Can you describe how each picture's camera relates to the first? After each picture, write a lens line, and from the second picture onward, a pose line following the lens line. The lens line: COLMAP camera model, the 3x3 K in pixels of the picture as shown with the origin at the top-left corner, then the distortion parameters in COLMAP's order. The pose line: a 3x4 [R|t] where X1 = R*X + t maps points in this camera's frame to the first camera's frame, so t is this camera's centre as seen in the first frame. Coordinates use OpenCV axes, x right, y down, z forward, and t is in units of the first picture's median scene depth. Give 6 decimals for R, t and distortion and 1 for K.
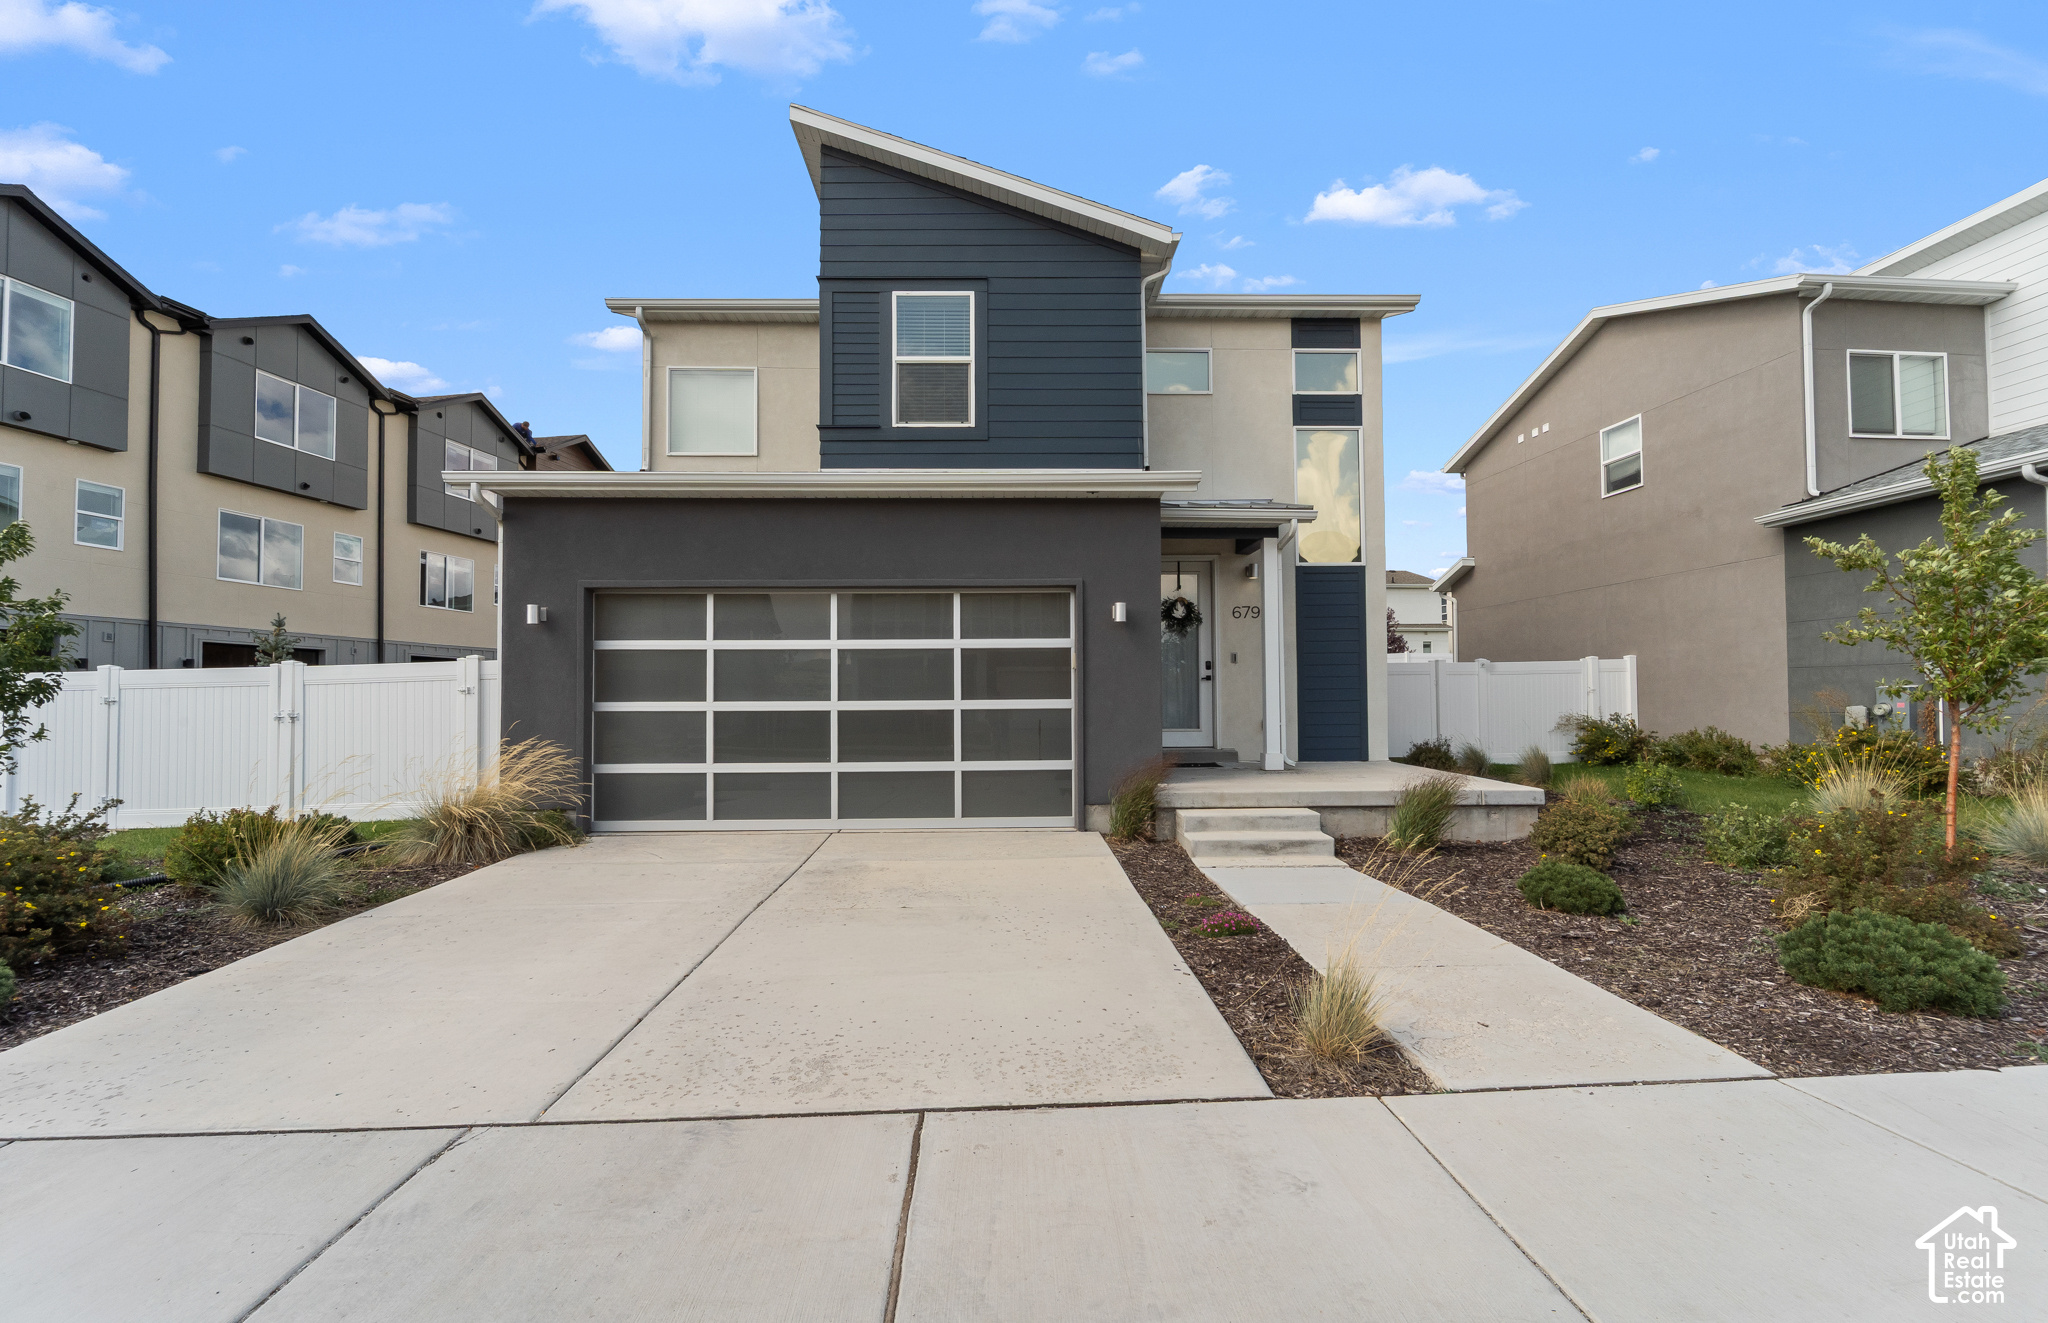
lens RADIAL K [[884.2, 0, 1024.0], [0, 884.2, 661.5], [0, 0, 1]] dist [0.000370, -0.000104]
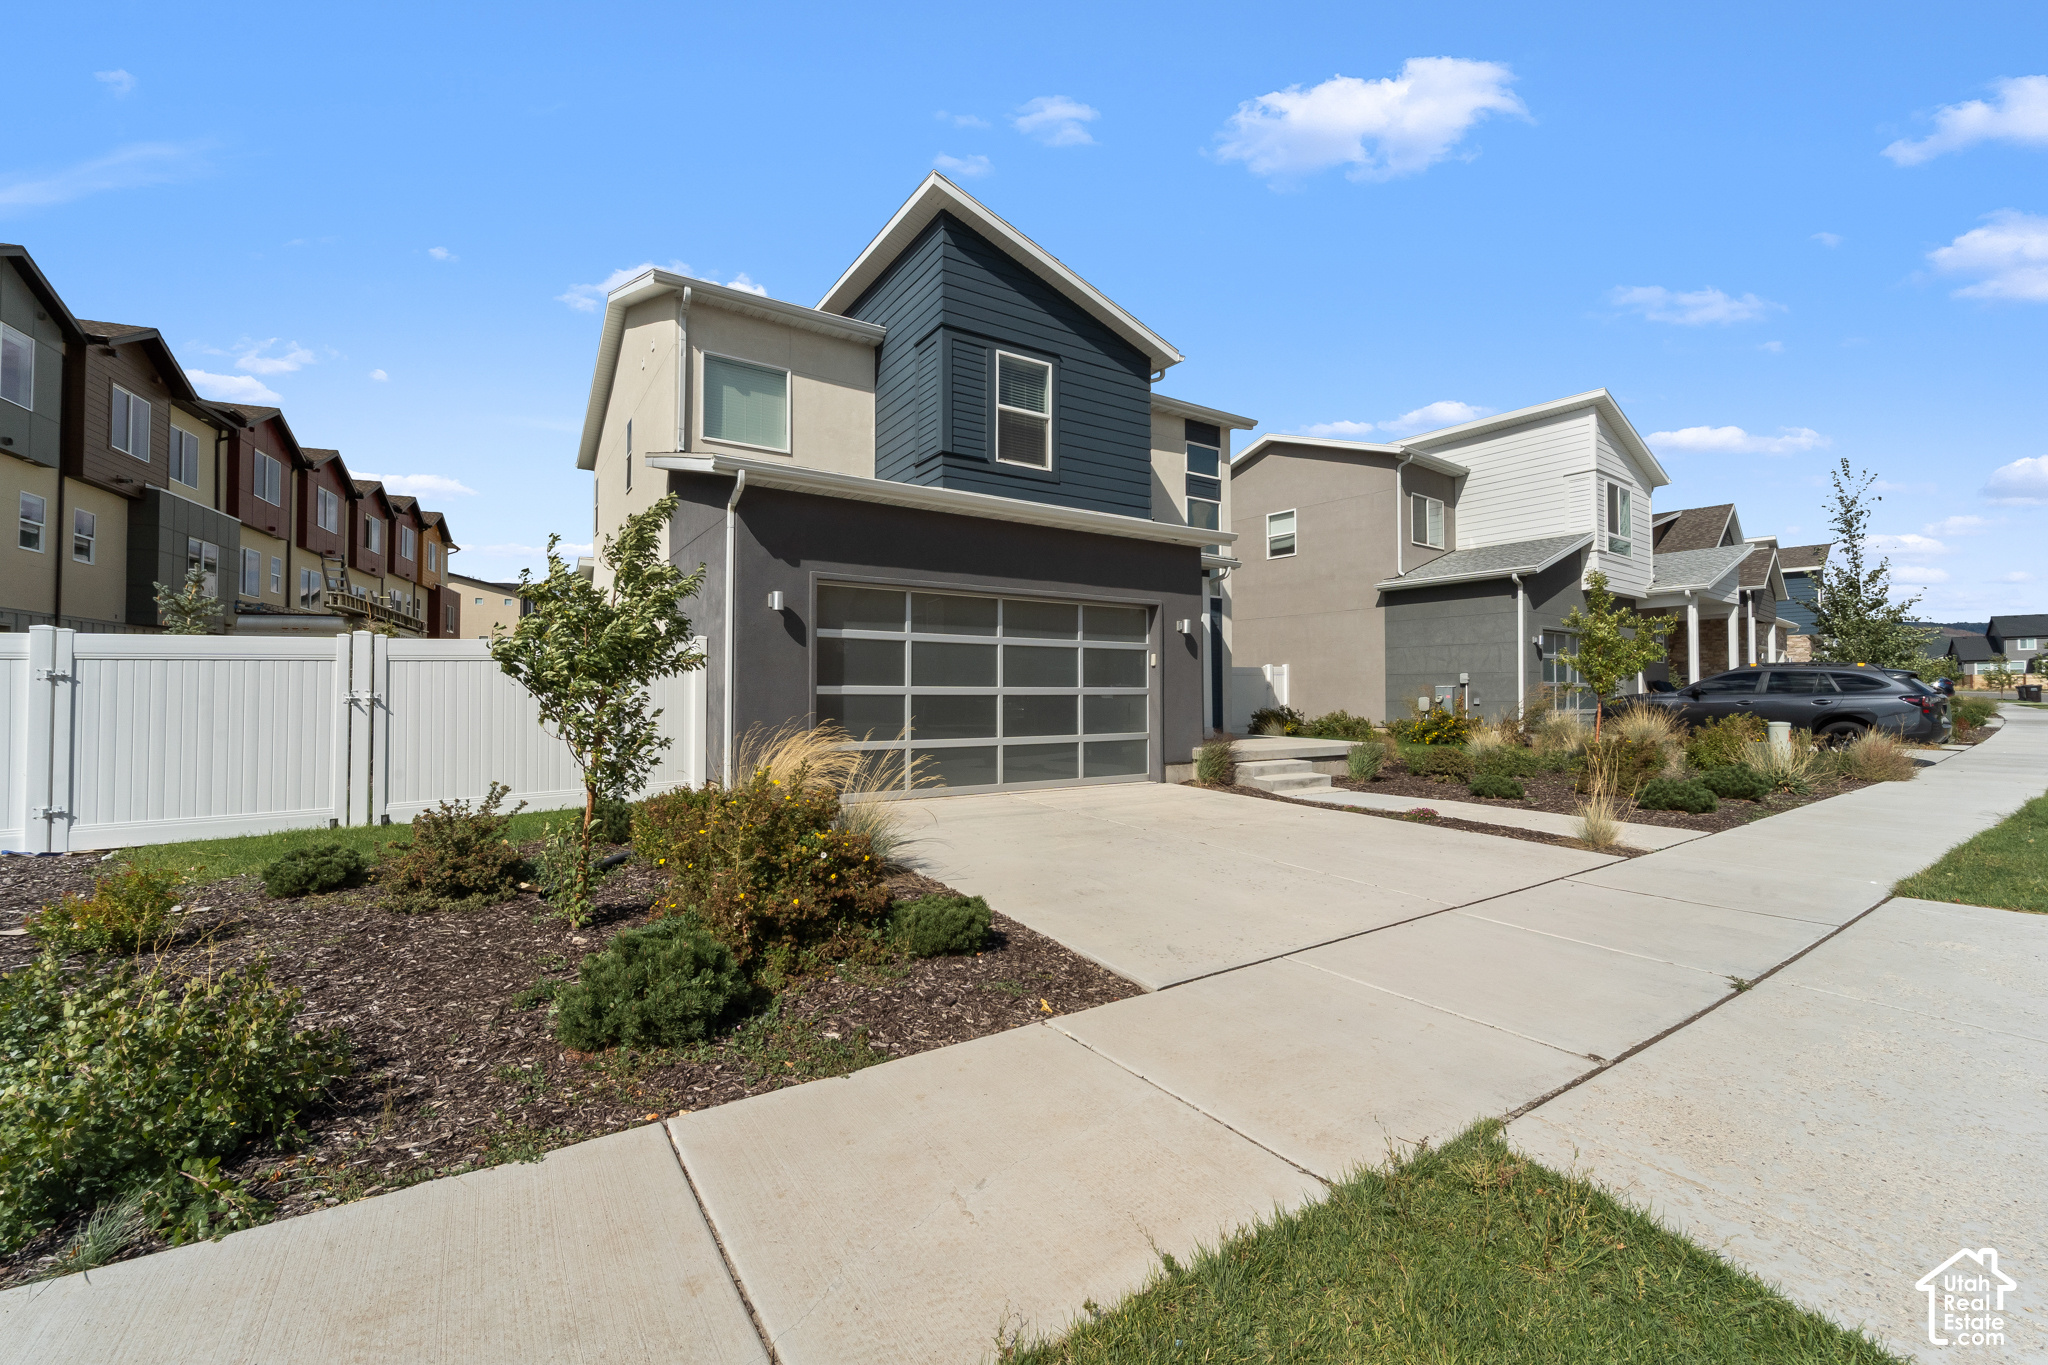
lens RADIAL K [[851.9, 0, 1022.5], [0, 851.9, 666.6], [0, 0, 1]] dist [0.000250, 0.000326]
pose [[0.843519, 0.024354, 0.536547, -0.732034], [-0.029870, 0.999553, 0.001589, 0.012153], [-0.536269, -0.017368, 0.843869, -0.008812]]
